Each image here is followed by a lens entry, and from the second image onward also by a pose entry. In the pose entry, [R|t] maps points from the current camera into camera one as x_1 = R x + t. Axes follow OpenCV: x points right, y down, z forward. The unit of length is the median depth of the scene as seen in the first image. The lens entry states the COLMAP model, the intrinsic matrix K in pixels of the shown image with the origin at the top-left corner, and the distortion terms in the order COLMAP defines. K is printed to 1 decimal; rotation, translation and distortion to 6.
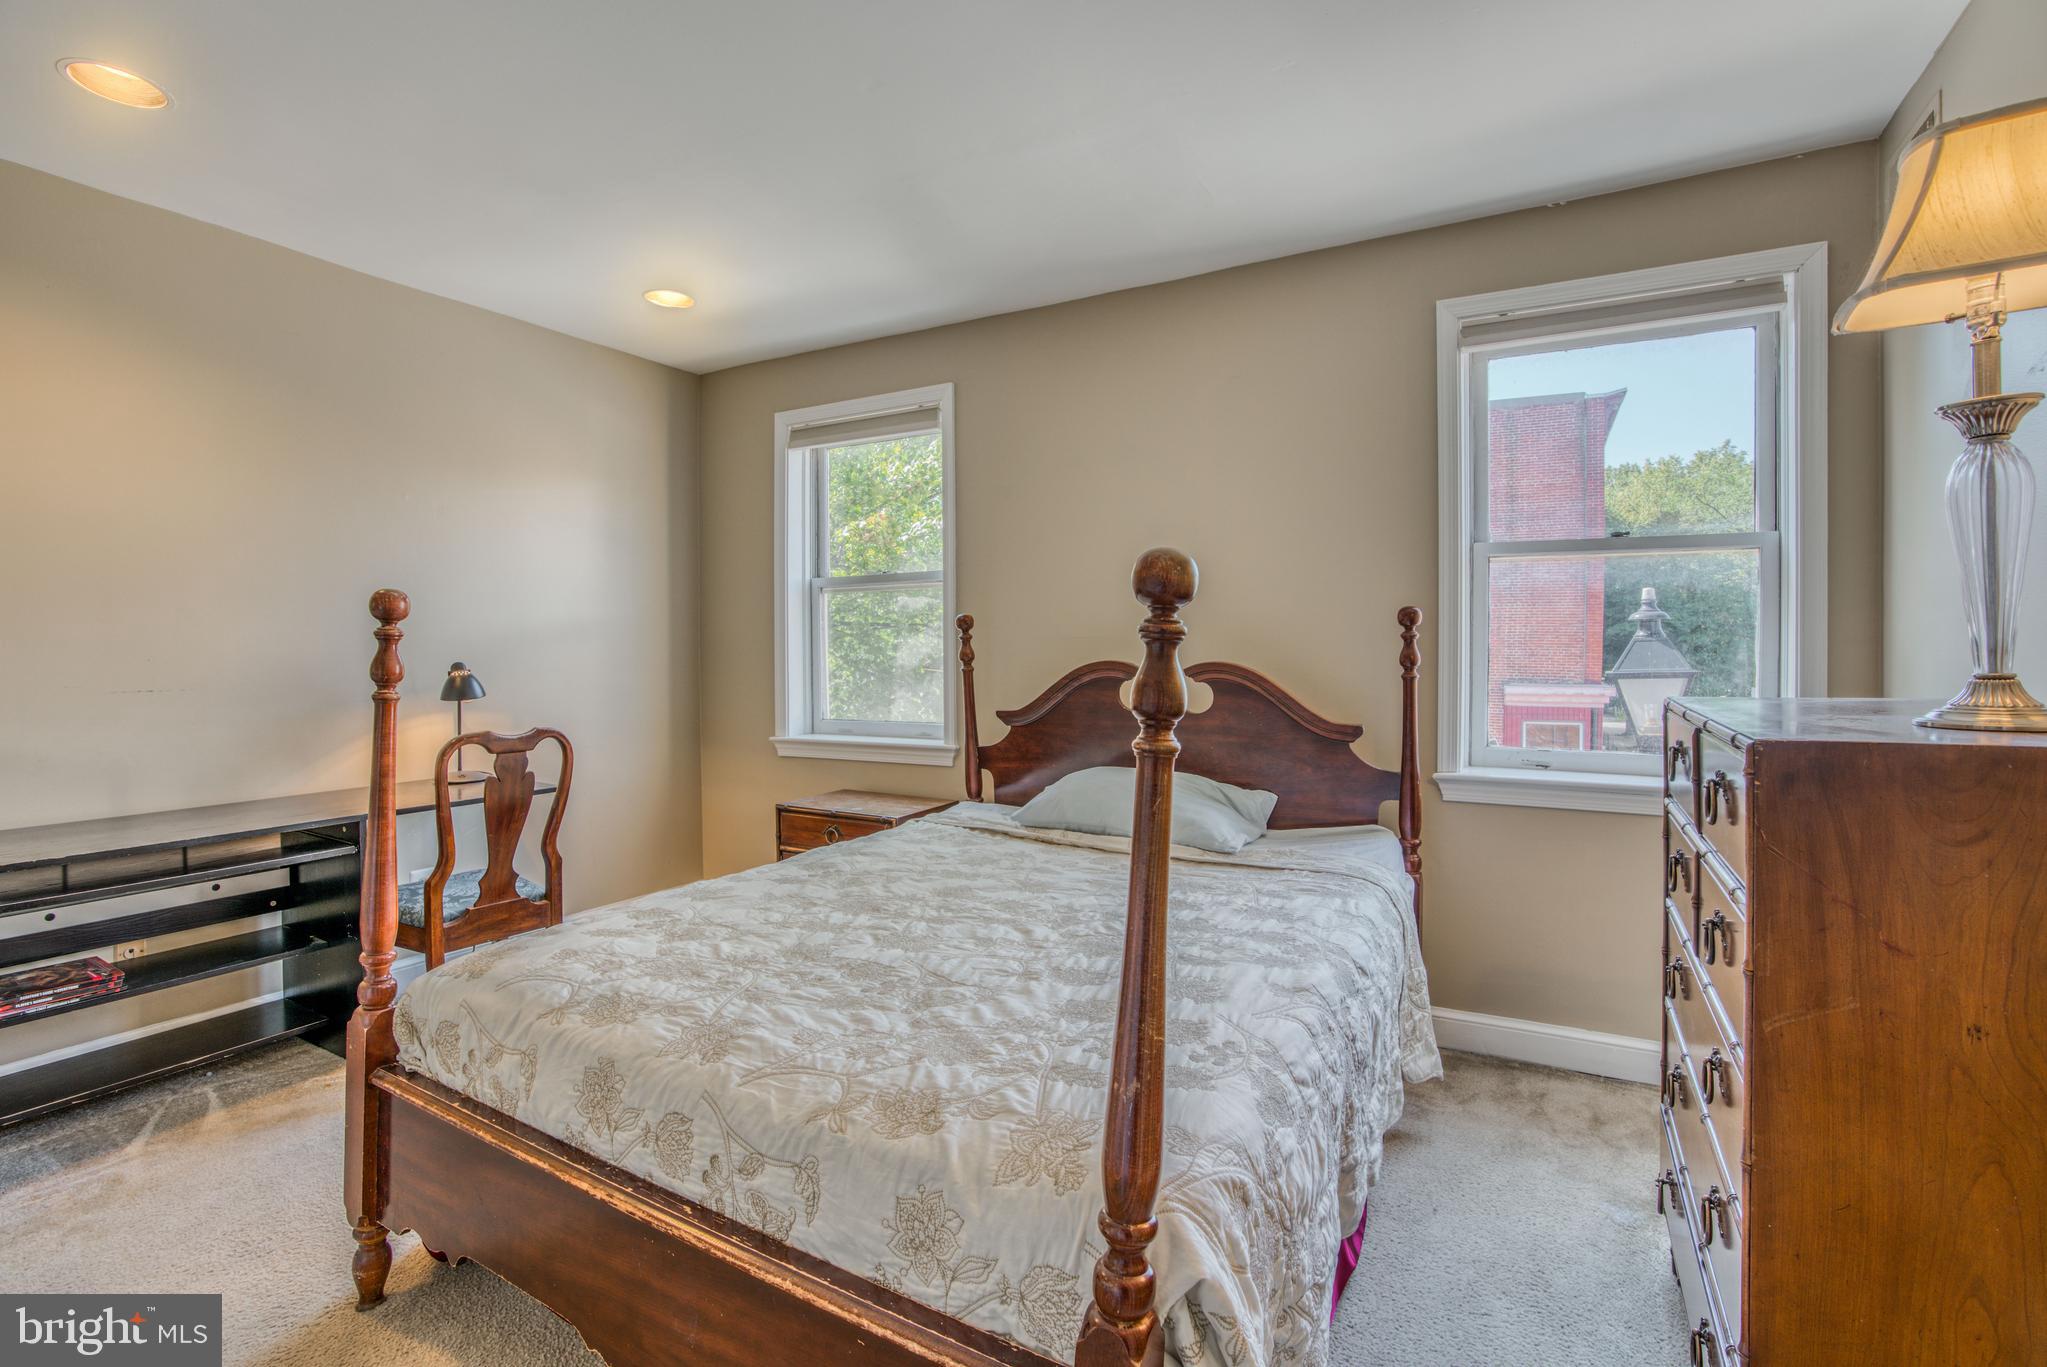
lens RADIAL K [[977.6, 0, 1005.1], [0, 977.6, 651.9], [0, 0, 1]] dist [-0.073157, 0.033622]
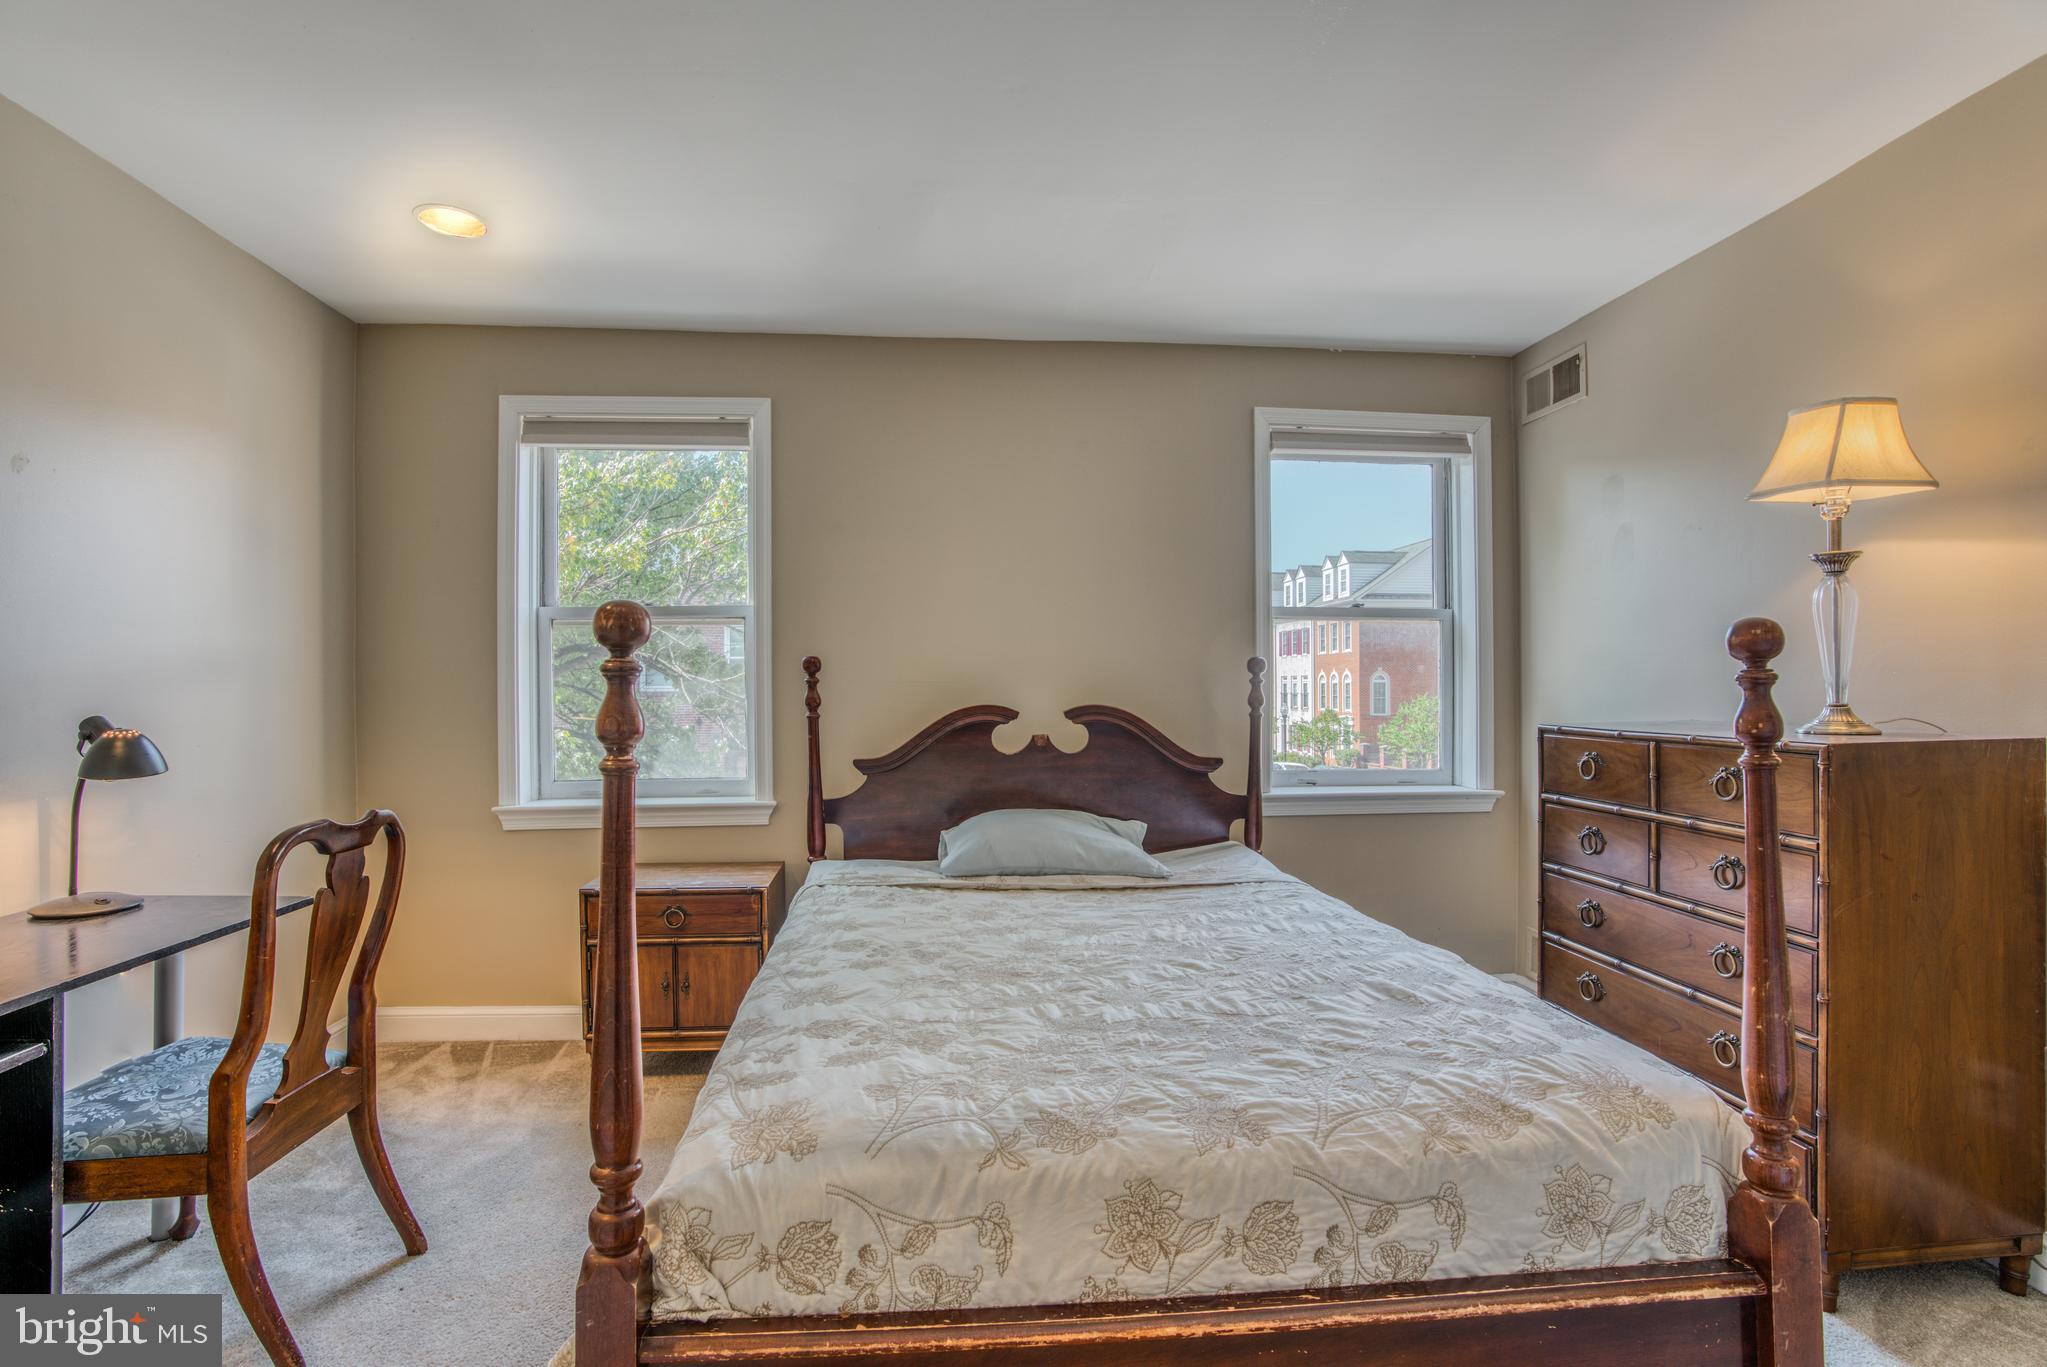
lens RADIAL K [[965.3, 0, 1023.5], [0, 965.3, 683.5], [0, 0, 1]] dist [-0.069300, 0.029898]
pose [[0.803189, 0.003822, 0.595711, -0.821333], [0.004957, 0.999902, -0.013099, 0.000198], [-0.595703, 0.013474, 0.803092, 0.317213]]
